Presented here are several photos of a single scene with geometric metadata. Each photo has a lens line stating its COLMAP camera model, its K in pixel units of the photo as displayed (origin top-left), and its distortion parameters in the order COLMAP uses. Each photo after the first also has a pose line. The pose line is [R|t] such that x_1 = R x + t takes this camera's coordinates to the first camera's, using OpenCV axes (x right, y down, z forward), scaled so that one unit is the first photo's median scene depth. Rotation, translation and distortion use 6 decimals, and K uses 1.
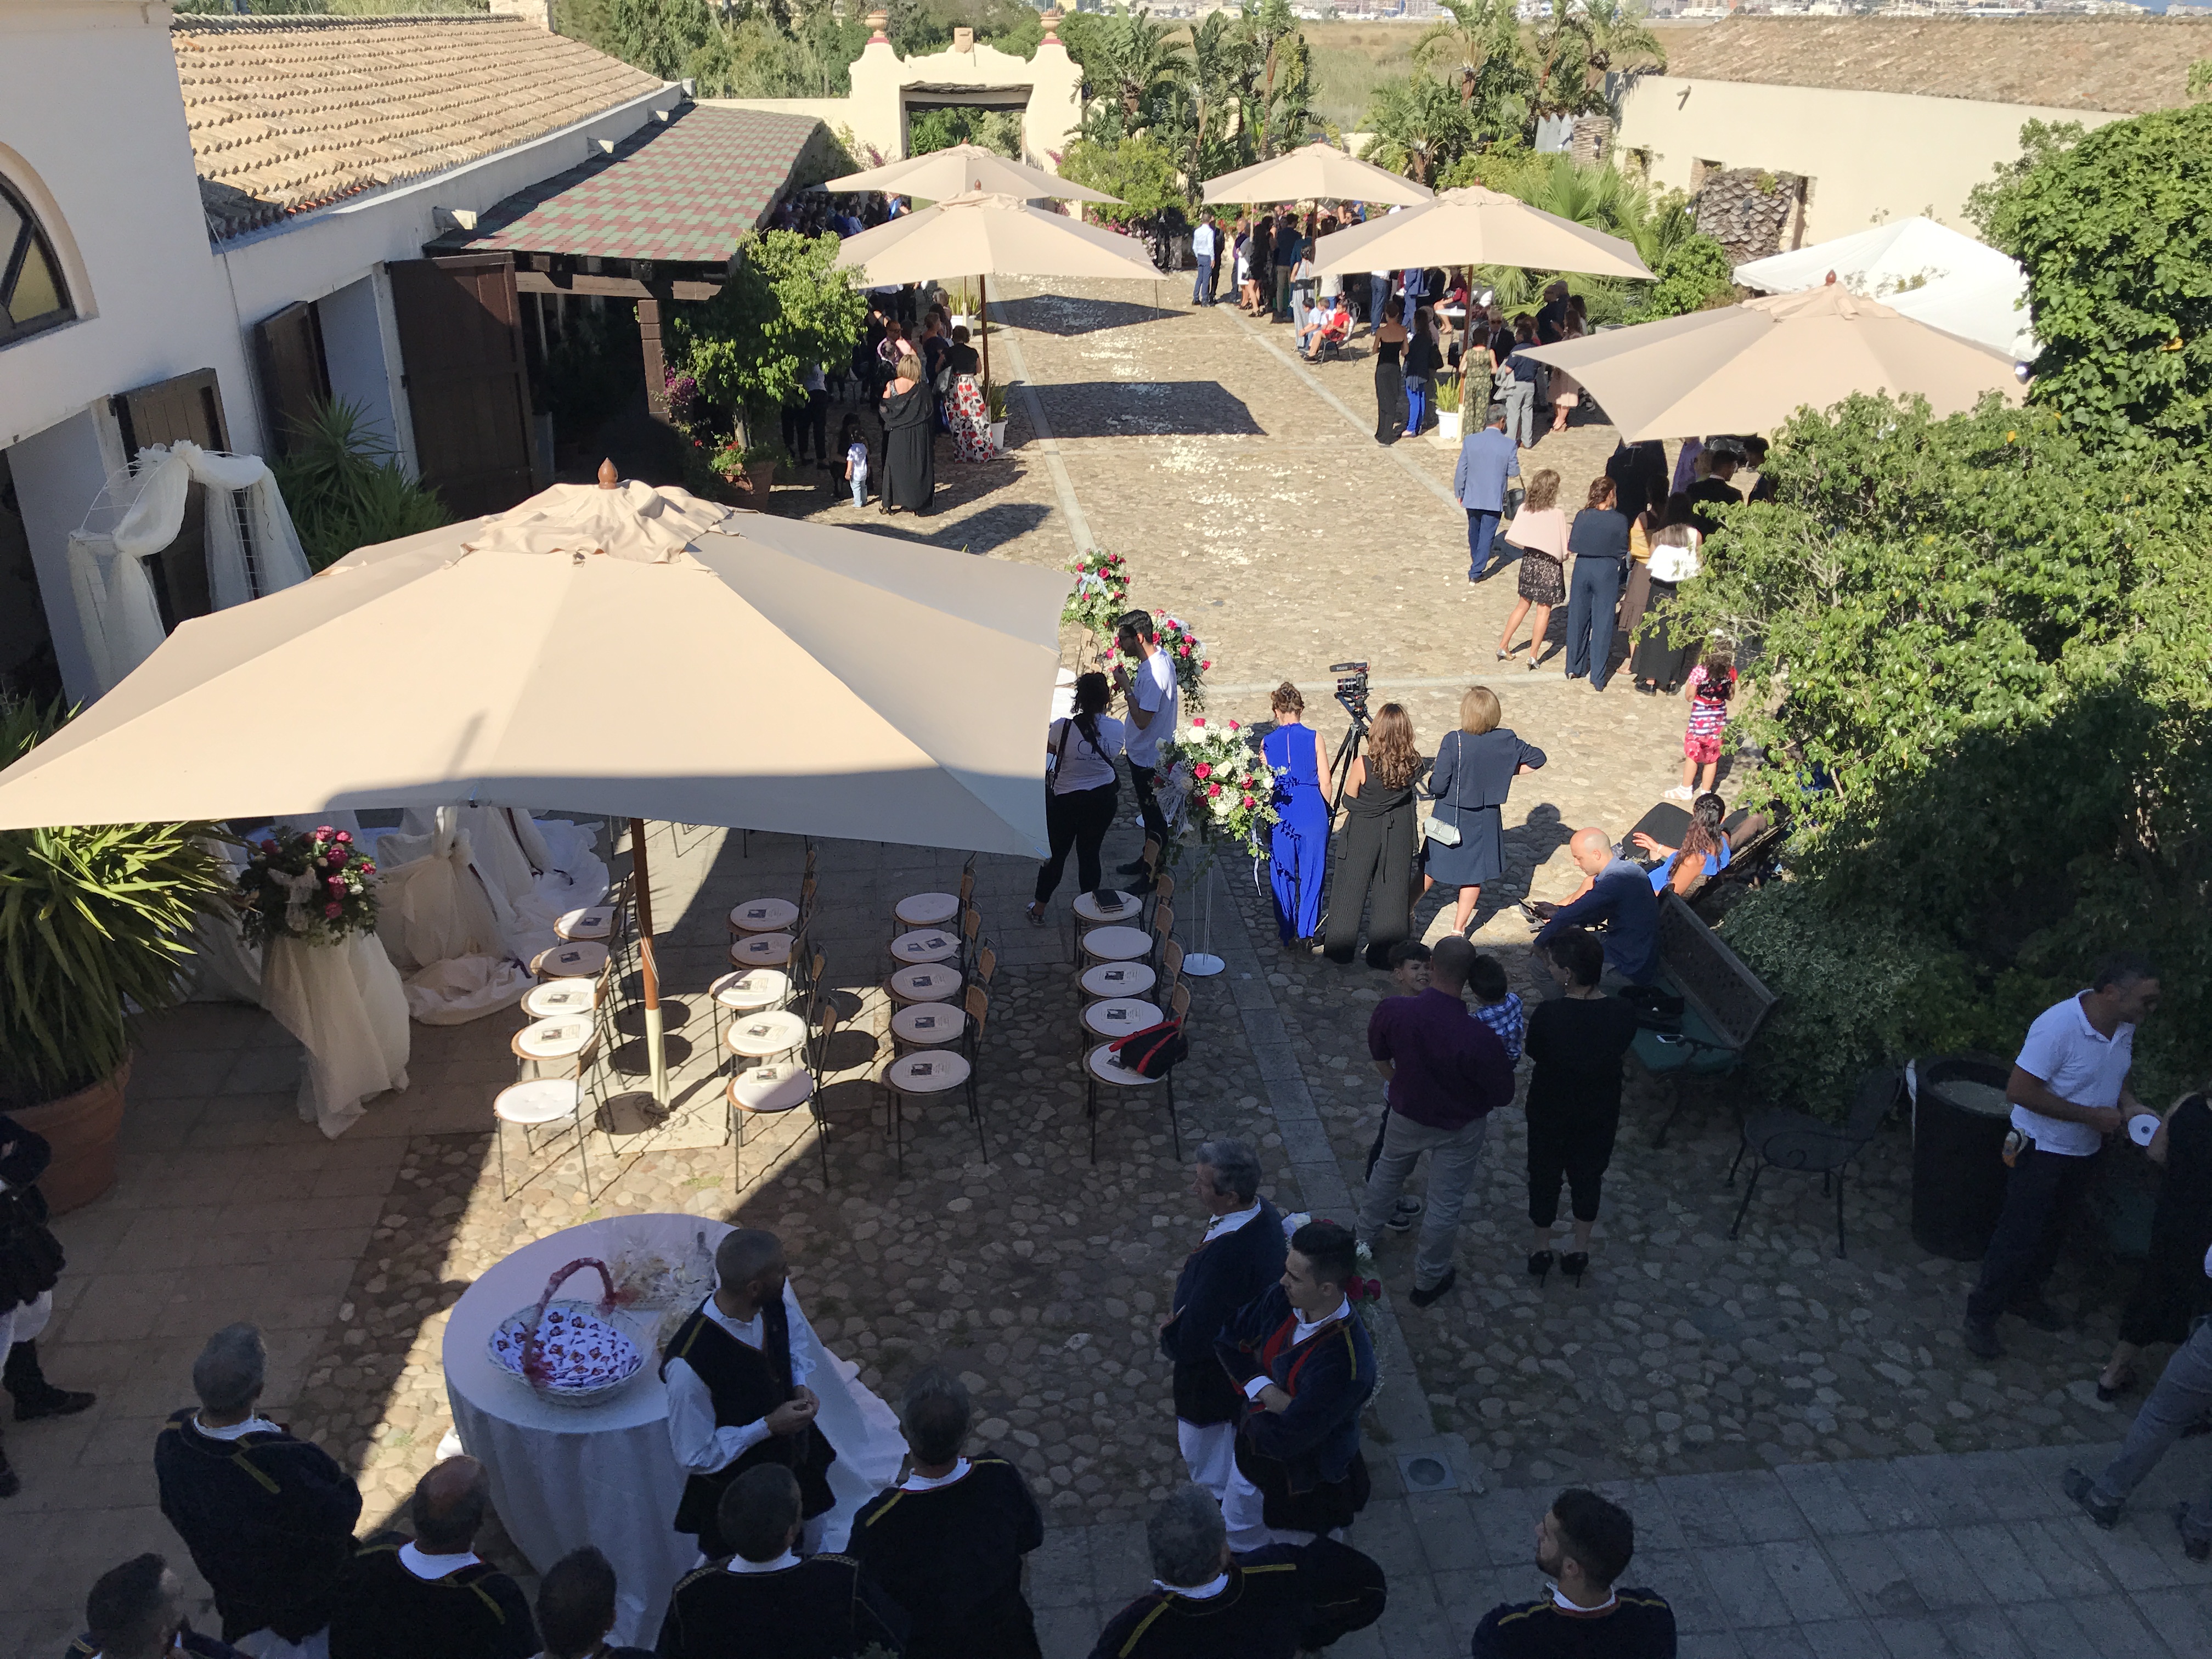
lens RADIAL K [[1838.8, 0, 1095.1], [0, 1838.8, 818.3], [0, 0, 1]] dist [0.028964, -0.015213]
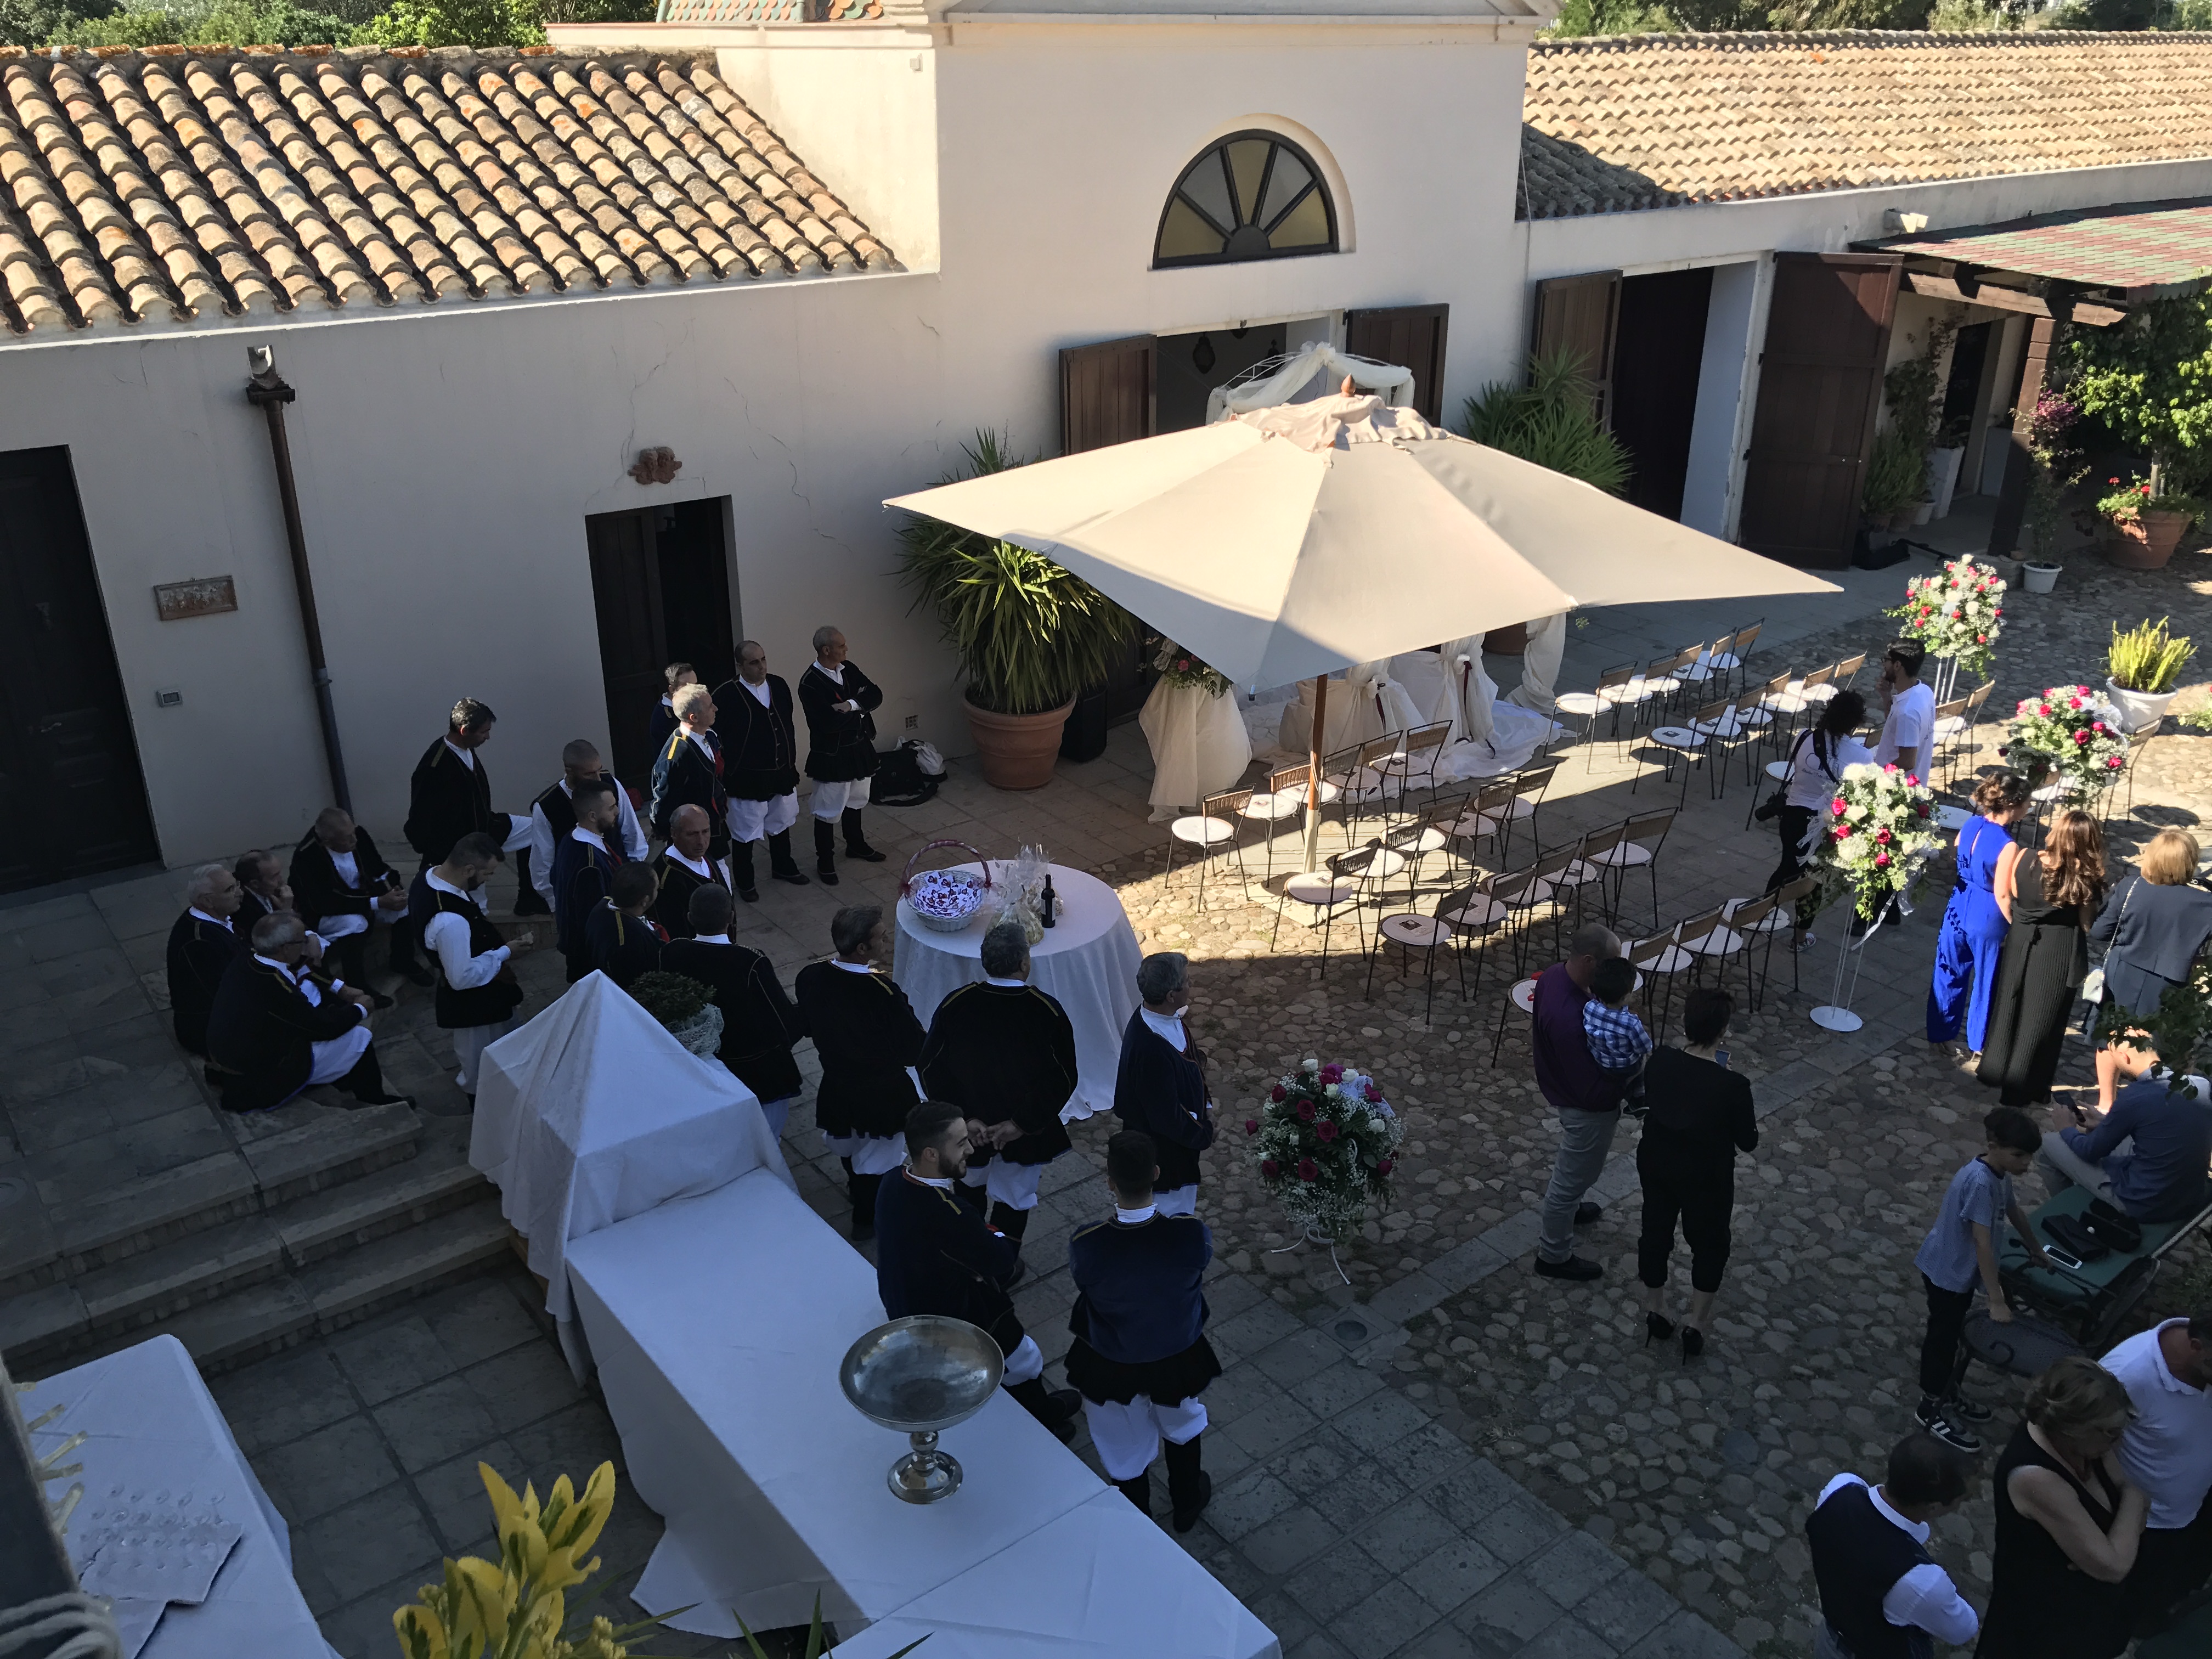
lens RADIAL K [[1838.8, 0, 1113.9], [0, 1838.8, 817.6], [0, 0, 1]] dist [0.028964, -0.015213]
pose [[0.521539, 0.337650, -0.783575, 0.364537], [-0.343126, 0.923831, 0.169707, -0.032755], [0.781192, 0.180356, 0.597671, 0.070764]]
